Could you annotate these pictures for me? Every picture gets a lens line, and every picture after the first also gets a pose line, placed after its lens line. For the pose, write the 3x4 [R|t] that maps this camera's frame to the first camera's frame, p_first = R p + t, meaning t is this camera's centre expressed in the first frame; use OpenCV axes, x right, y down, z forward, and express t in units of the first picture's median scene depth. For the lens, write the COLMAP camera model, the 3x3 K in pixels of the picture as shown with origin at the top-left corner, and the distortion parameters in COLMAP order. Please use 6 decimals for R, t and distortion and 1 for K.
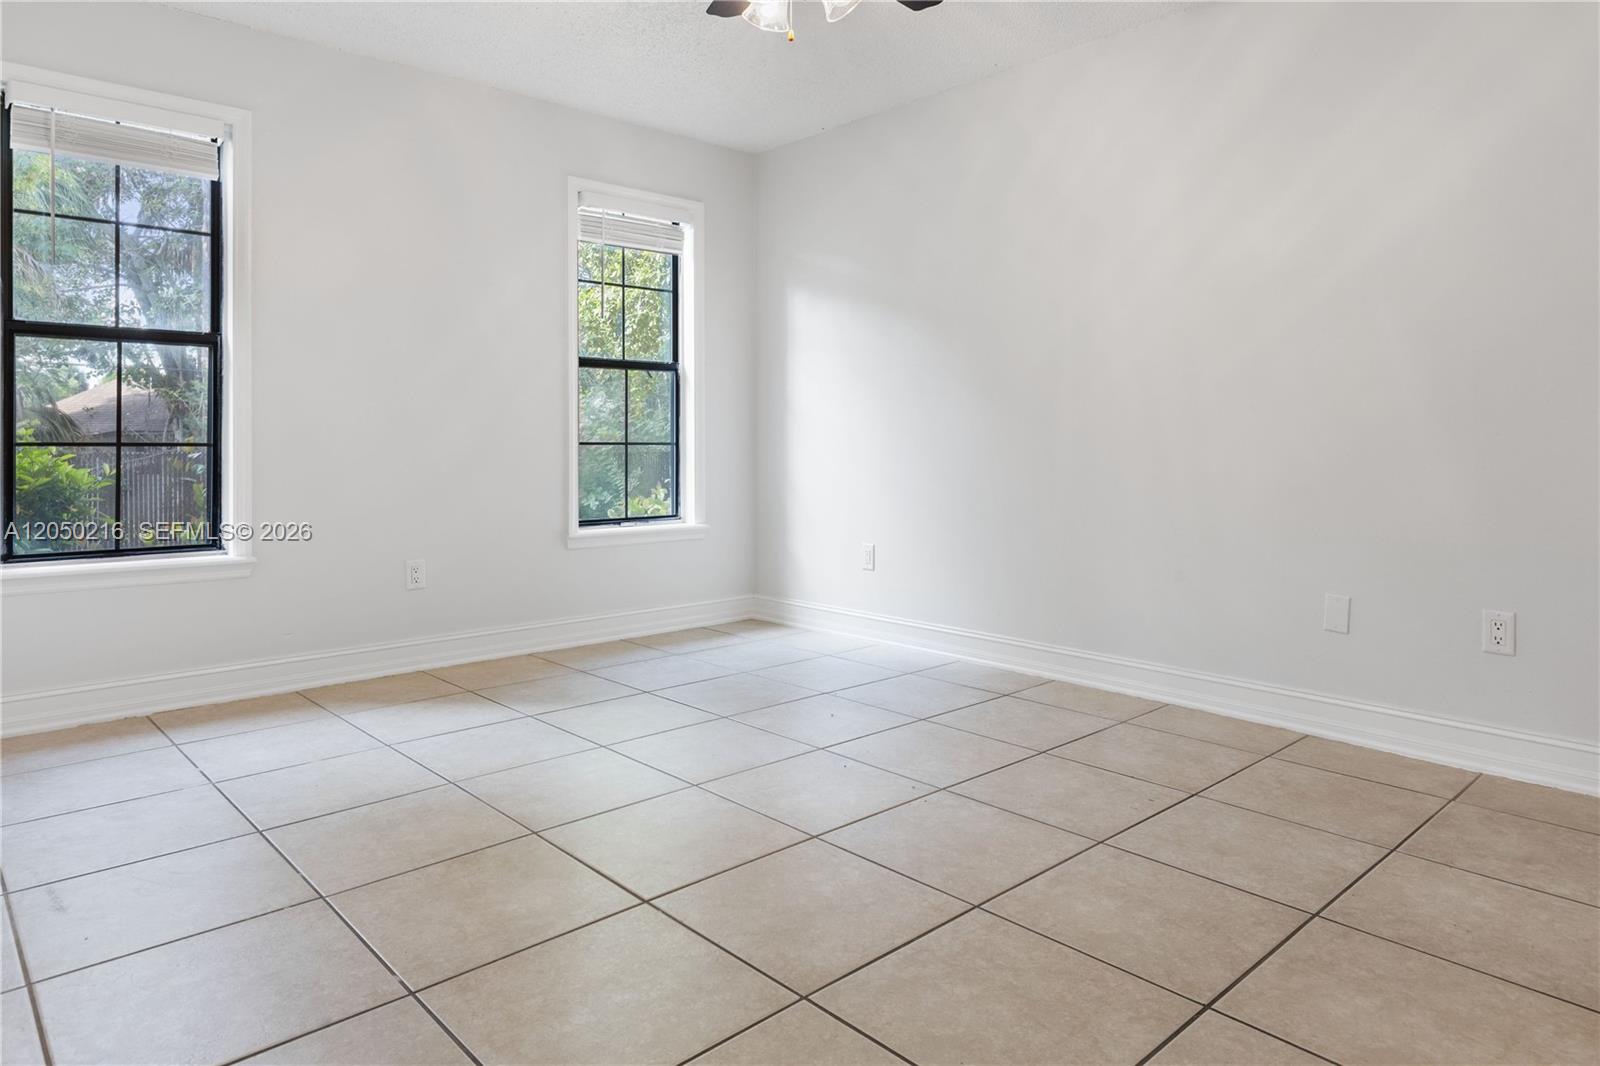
lens RADIAL K [[987.5, 0, 826.3], [0, 987.5, 430.0], [0, 0, 1]] dist [0.000733, -0.000736]
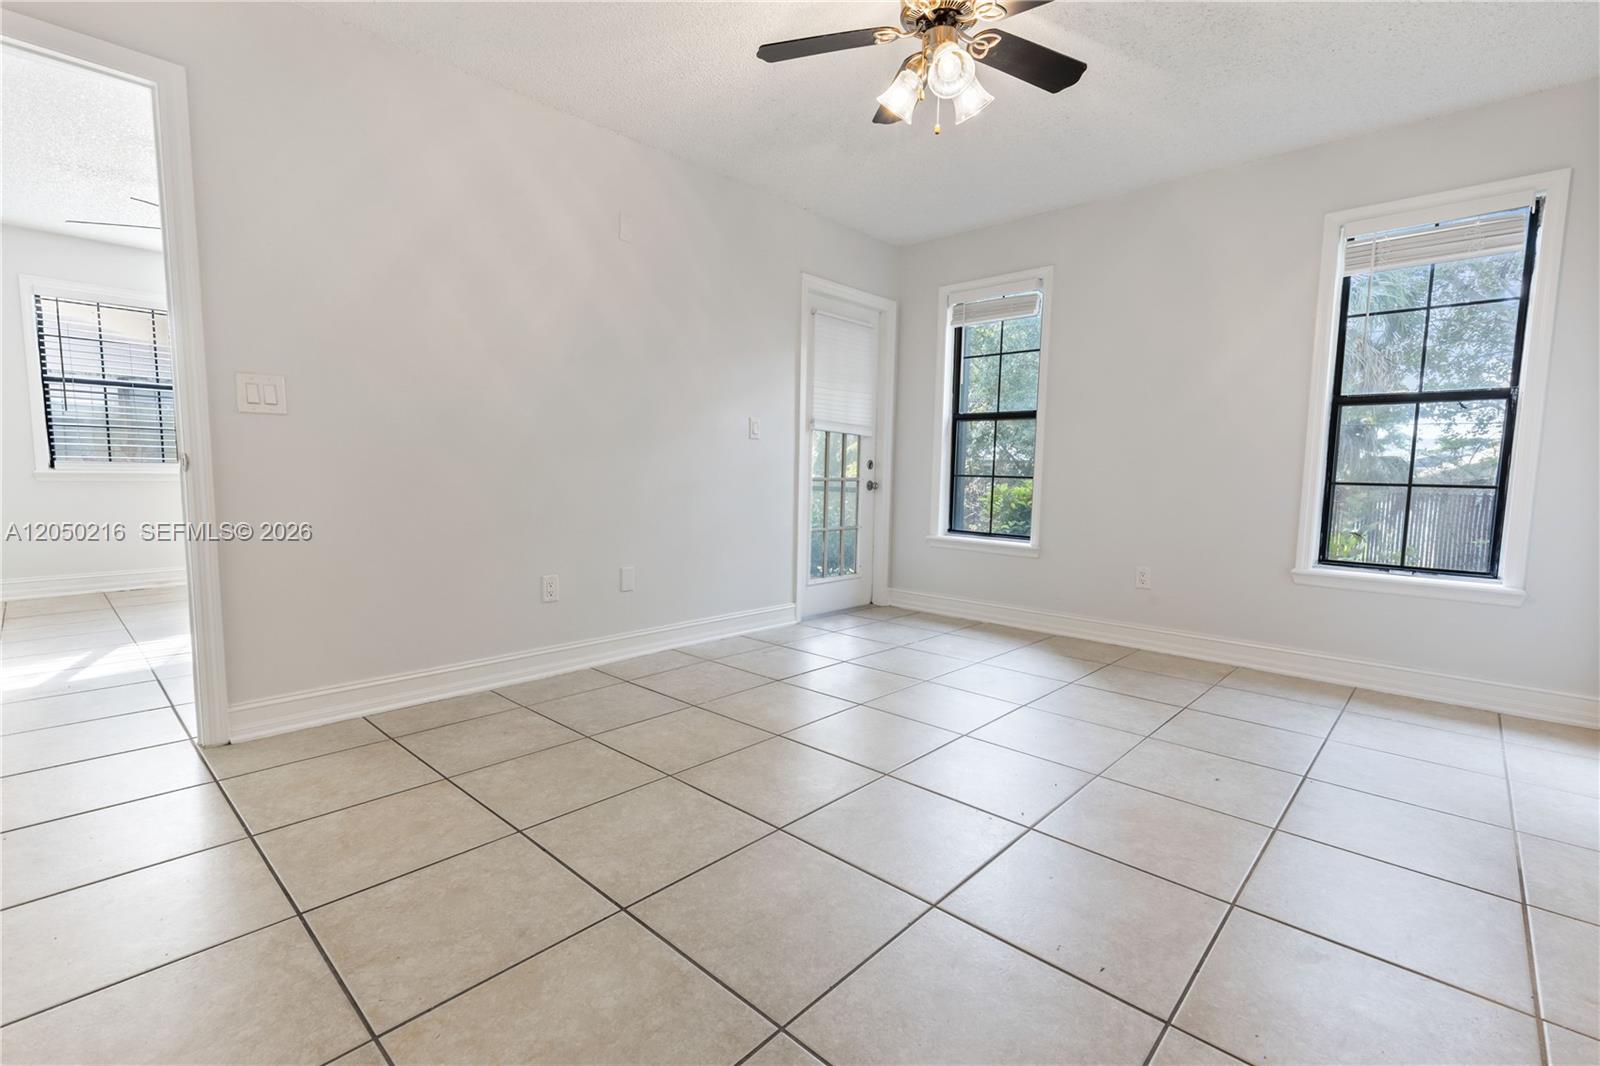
lens RADIAL K [[717.7, 0, 801.4], [0, 717.7, 550.6], [0, 0, 1]] dist [0.000263, -0.000053]
pose [[0.065508, 0.111274, -0.991628, 0.427966], [-0.007027, 0.993790, 0.111053, 0.003977], [0.997827, -0.000307, 0.065883, 0.391158]]
